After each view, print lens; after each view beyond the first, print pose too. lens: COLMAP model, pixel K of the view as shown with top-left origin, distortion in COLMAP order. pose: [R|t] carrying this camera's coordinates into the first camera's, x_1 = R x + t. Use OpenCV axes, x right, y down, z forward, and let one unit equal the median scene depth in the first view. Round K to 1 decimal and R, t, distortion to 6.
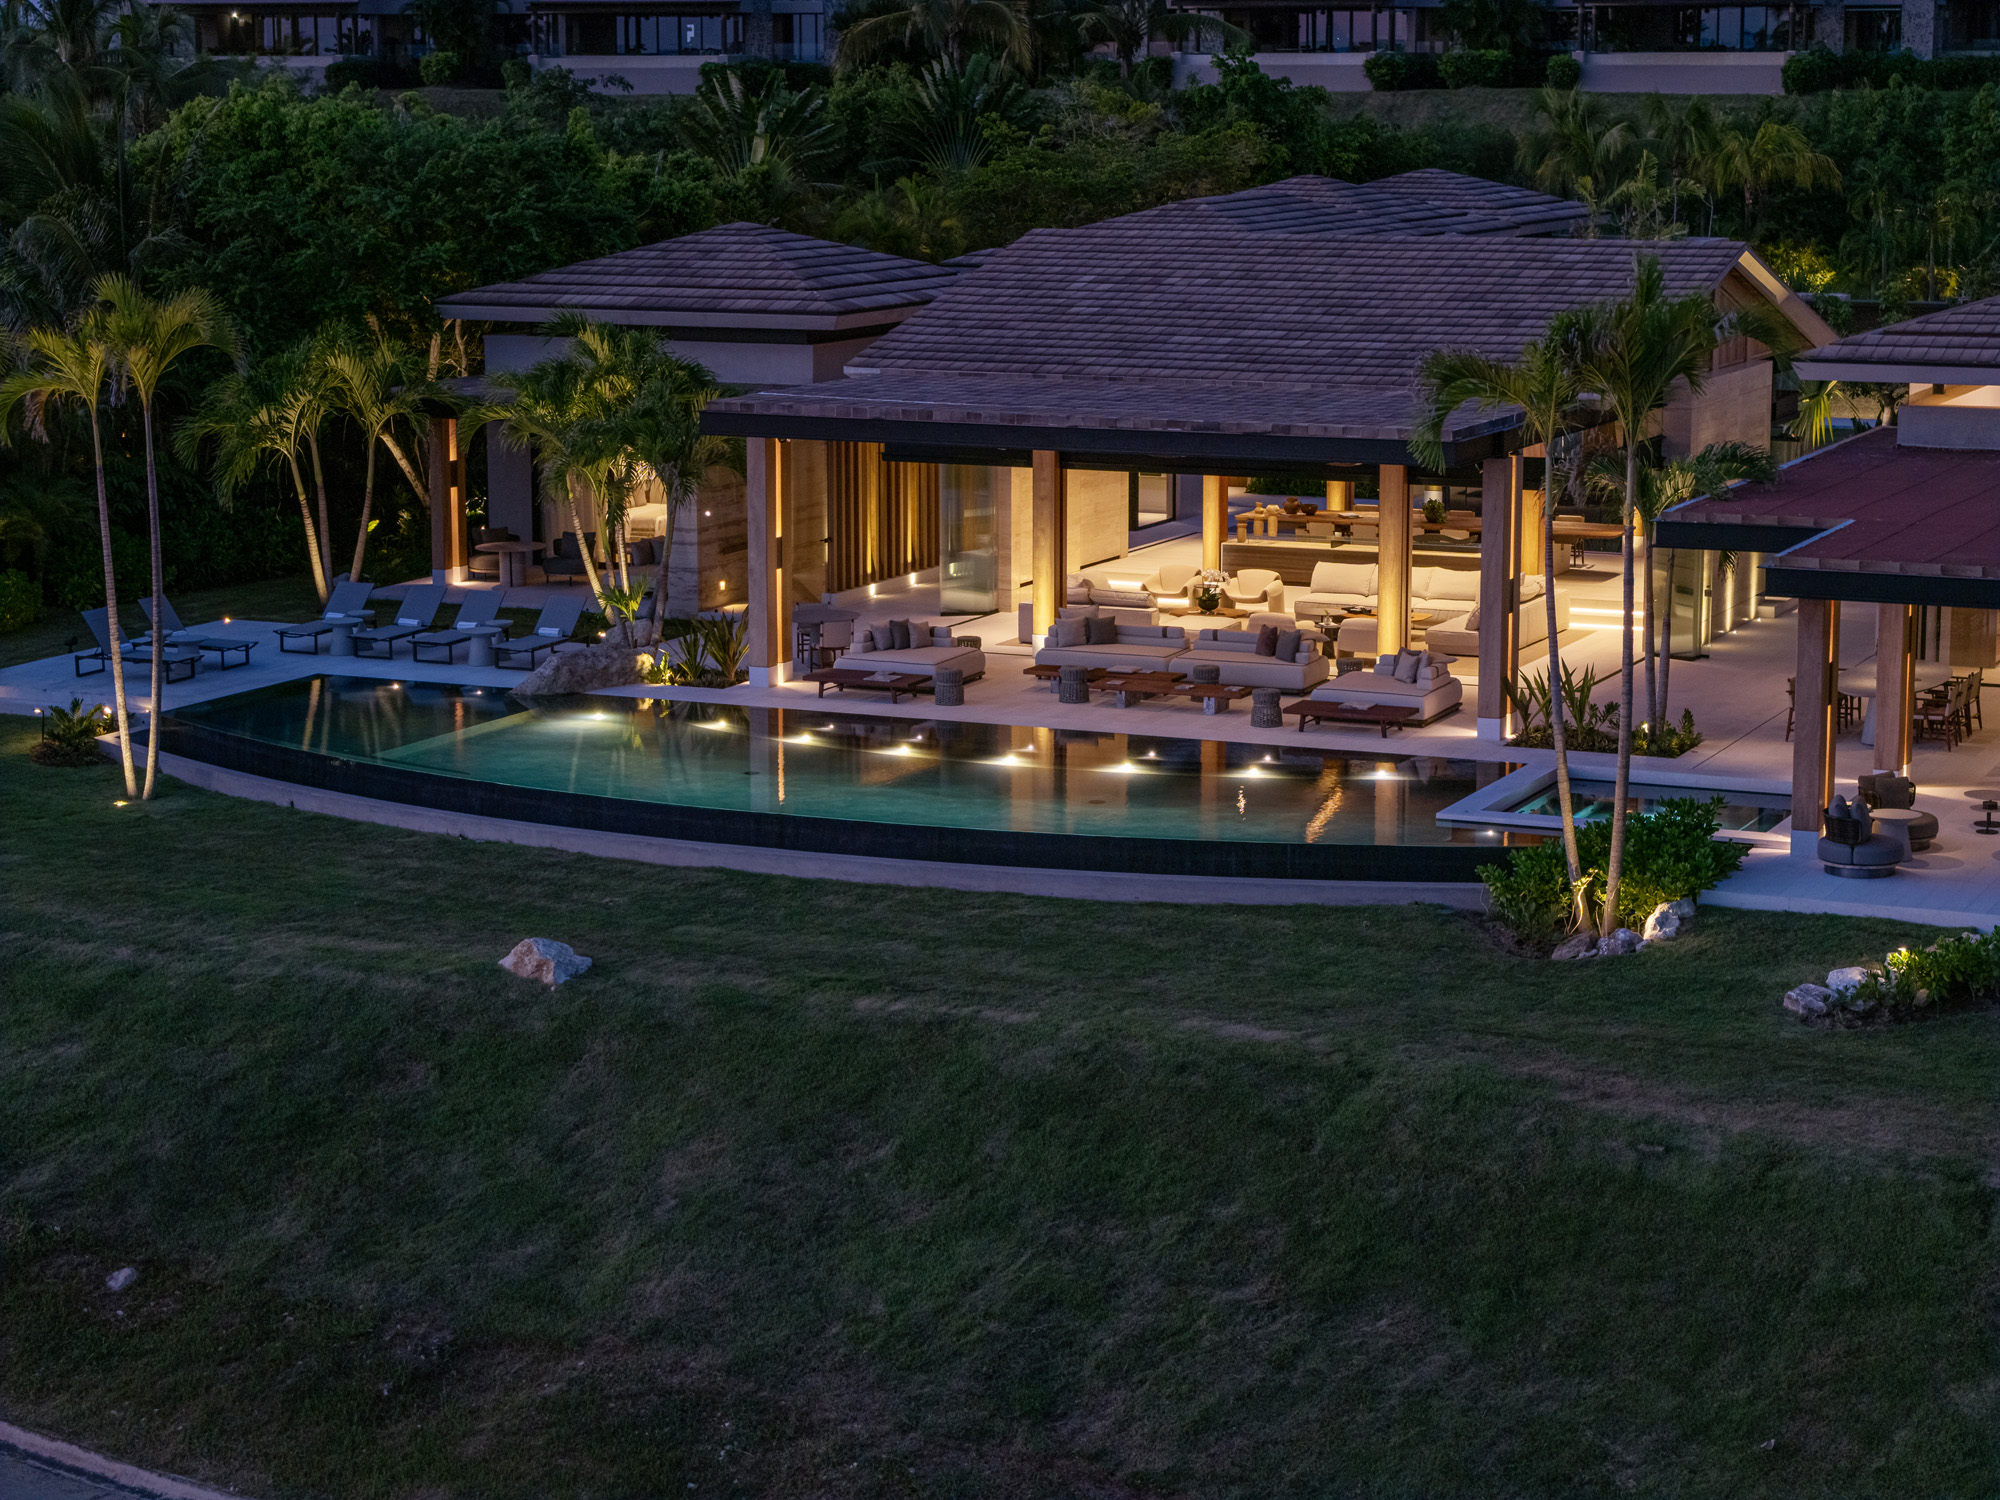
lens RADIAL K [[3970.9, 0, 1000.0], [0, 3970.9, 750.0], [0, 0, 1]] dist [-0.011455, 0.175247]
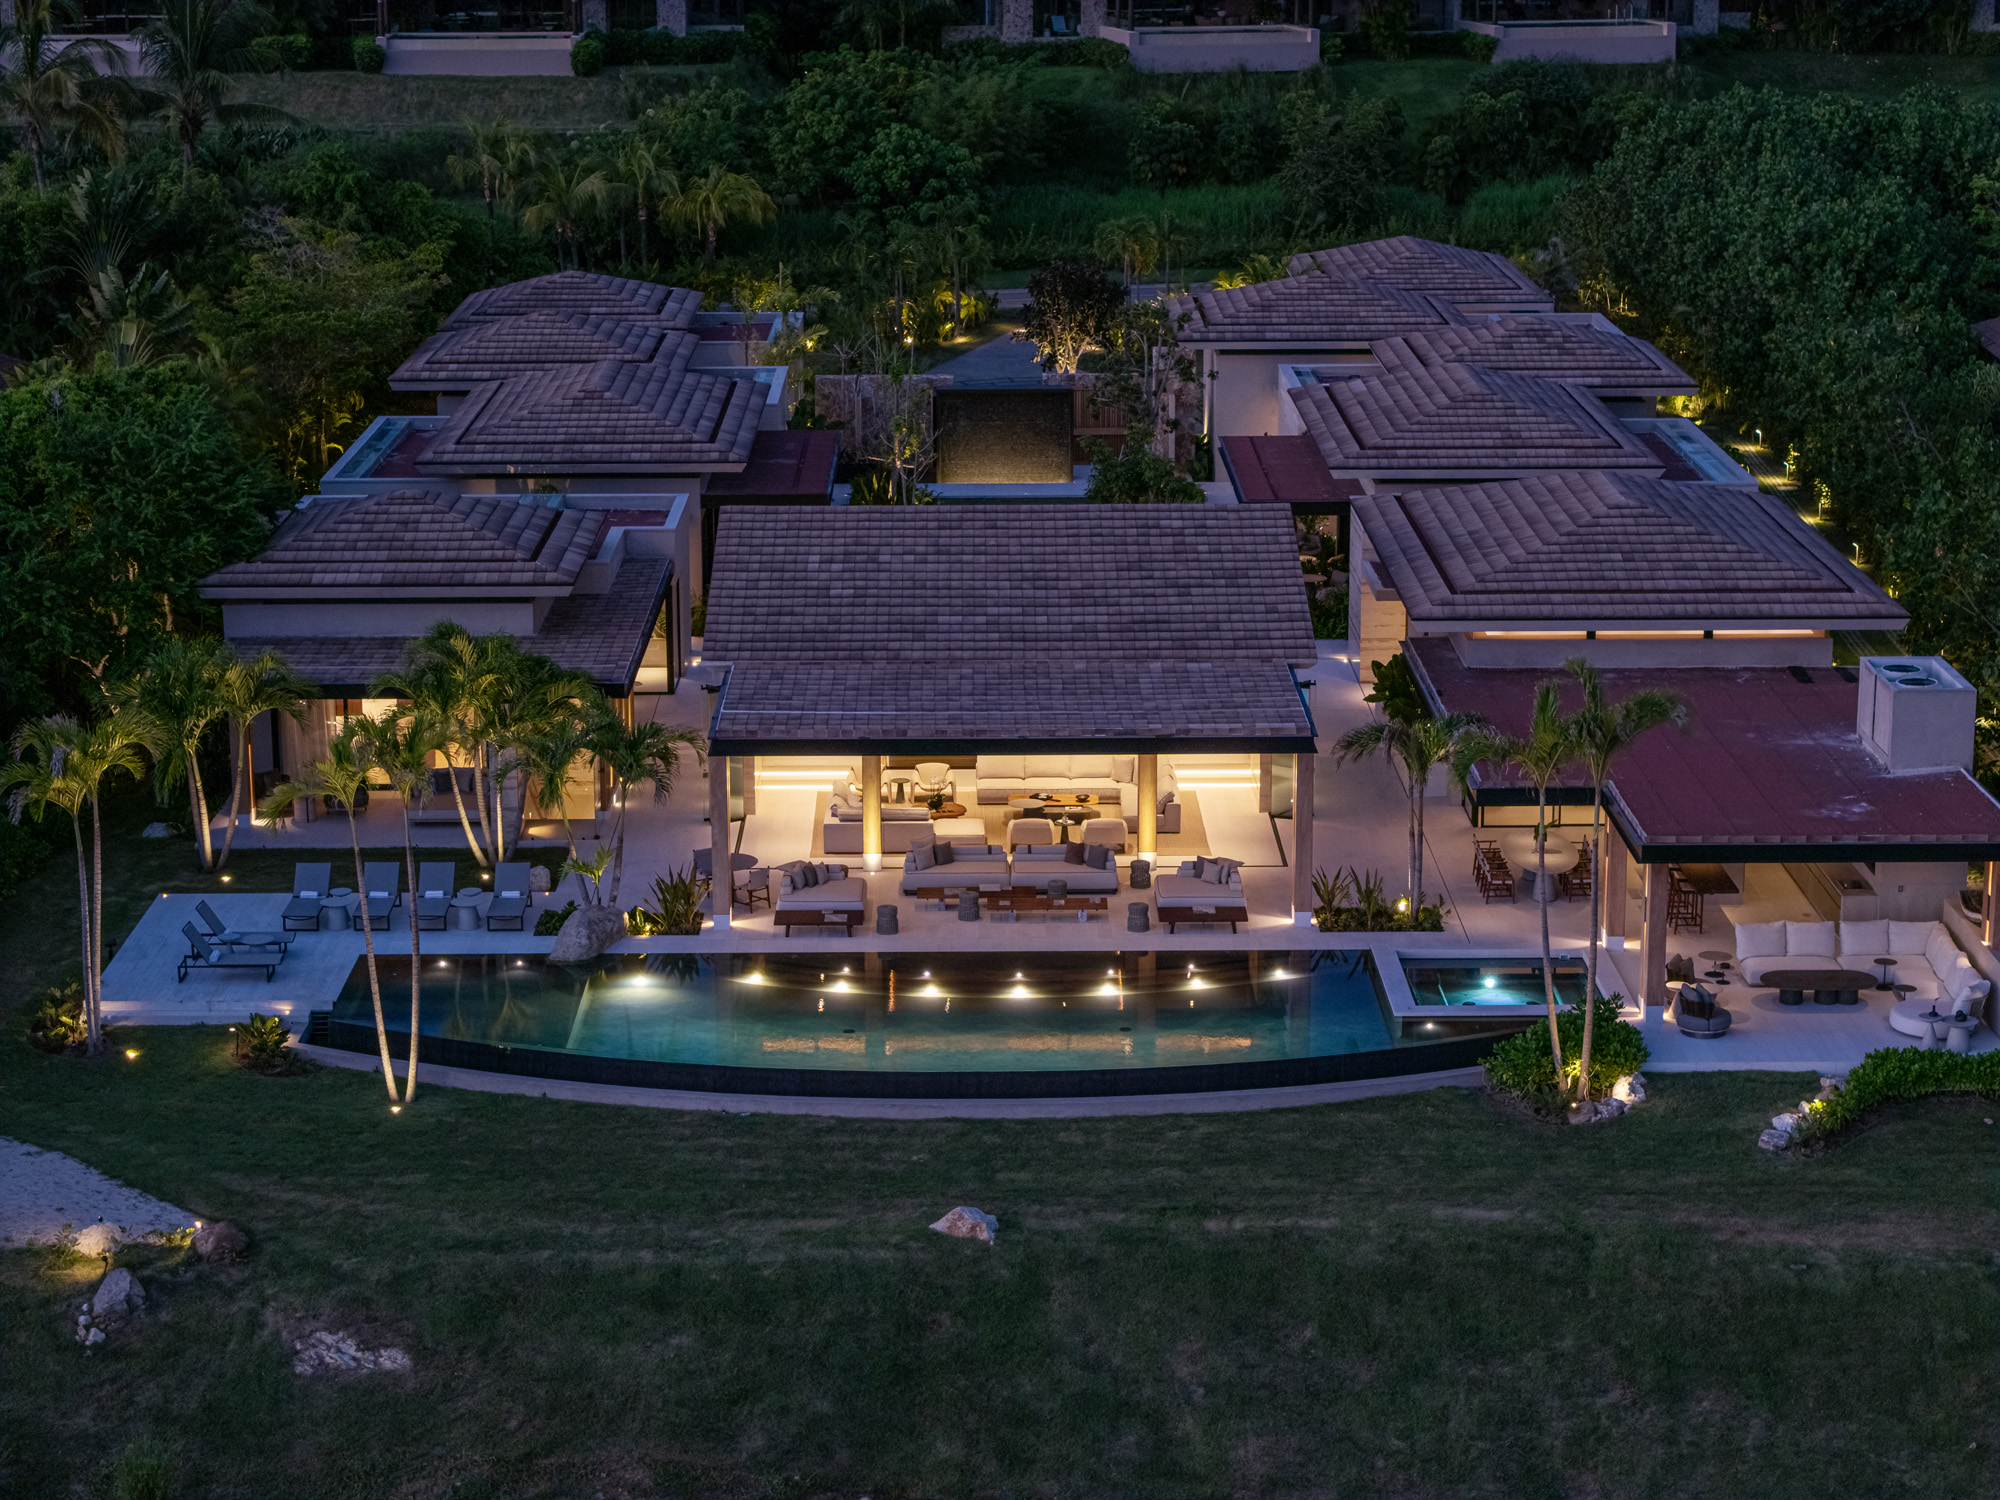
lens RADIAL K [[3970.9, 0, 1000.0], [0, 3970.9, 750.0], [0, 0, 1]] dist [-0.011455, 0.175247]
pose [[0.905529, -0.102538, 0.411708, -0.569124], [0.074518, 0.993710, 0.083590, -0.197594], [-0.417690, -0.045013, 0.907474, -0.248052]]
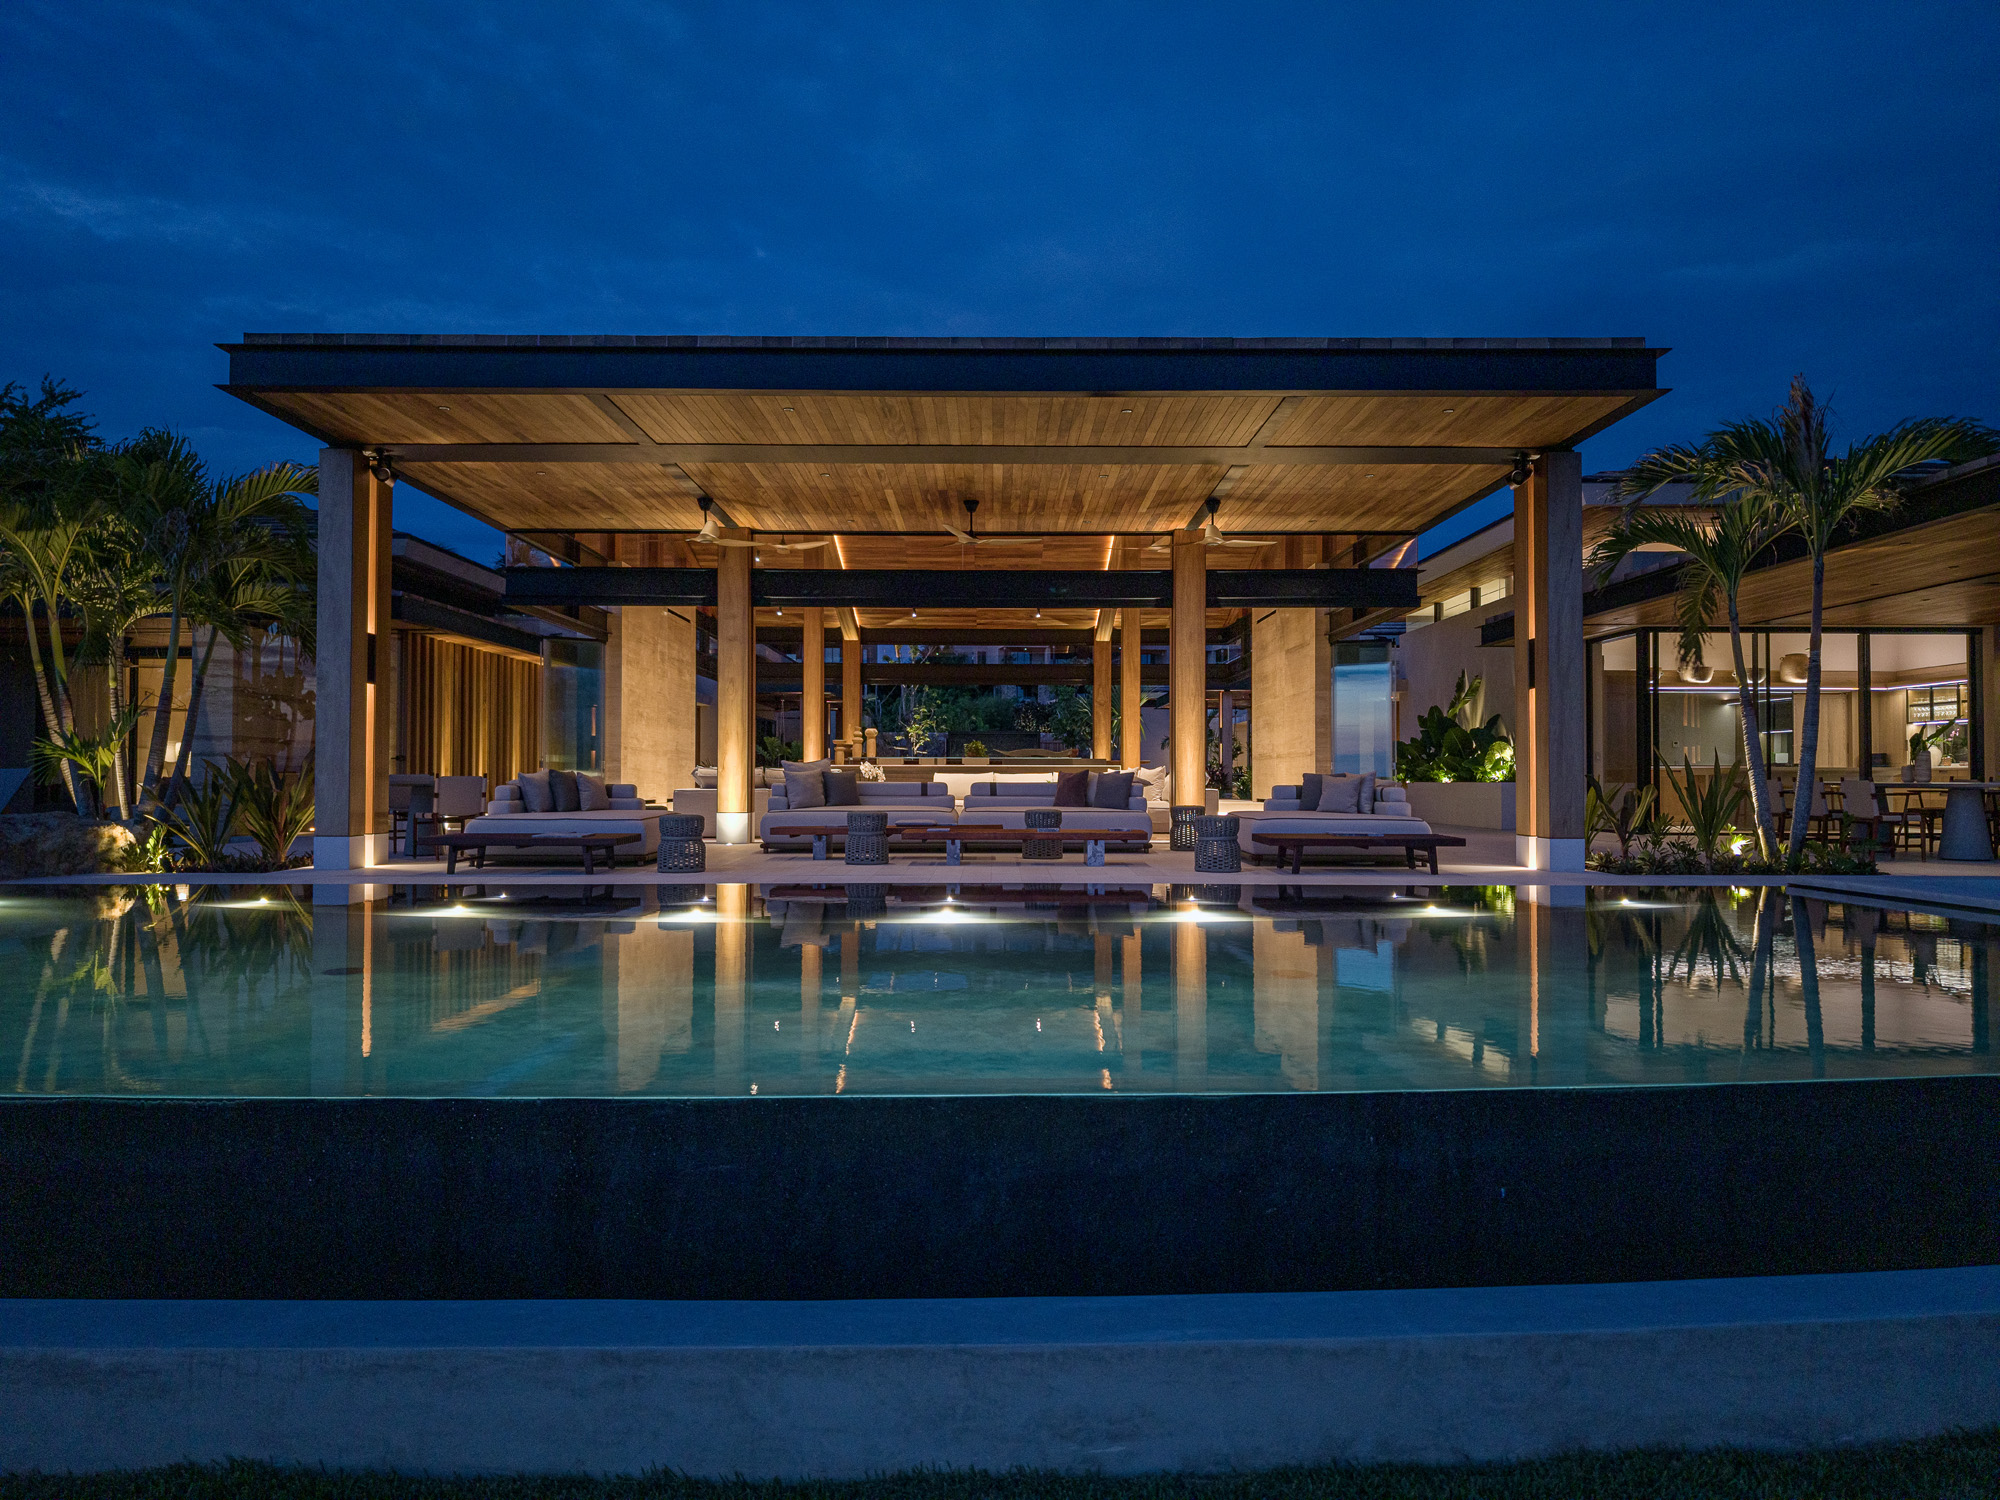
lens RADIAL K [[1328.6, 0, 1000.0], [0, 1328.6, 750.0], [0, 0, 1]] dist [0.002102, 0.001640]
pose [[0.906237, 0.011361, 0.422617, -0.060489], [0.070860, 0.981416, -0.178332, 0.011243], [-0.416789, 0.191558, 0.888590, 0.860005]]
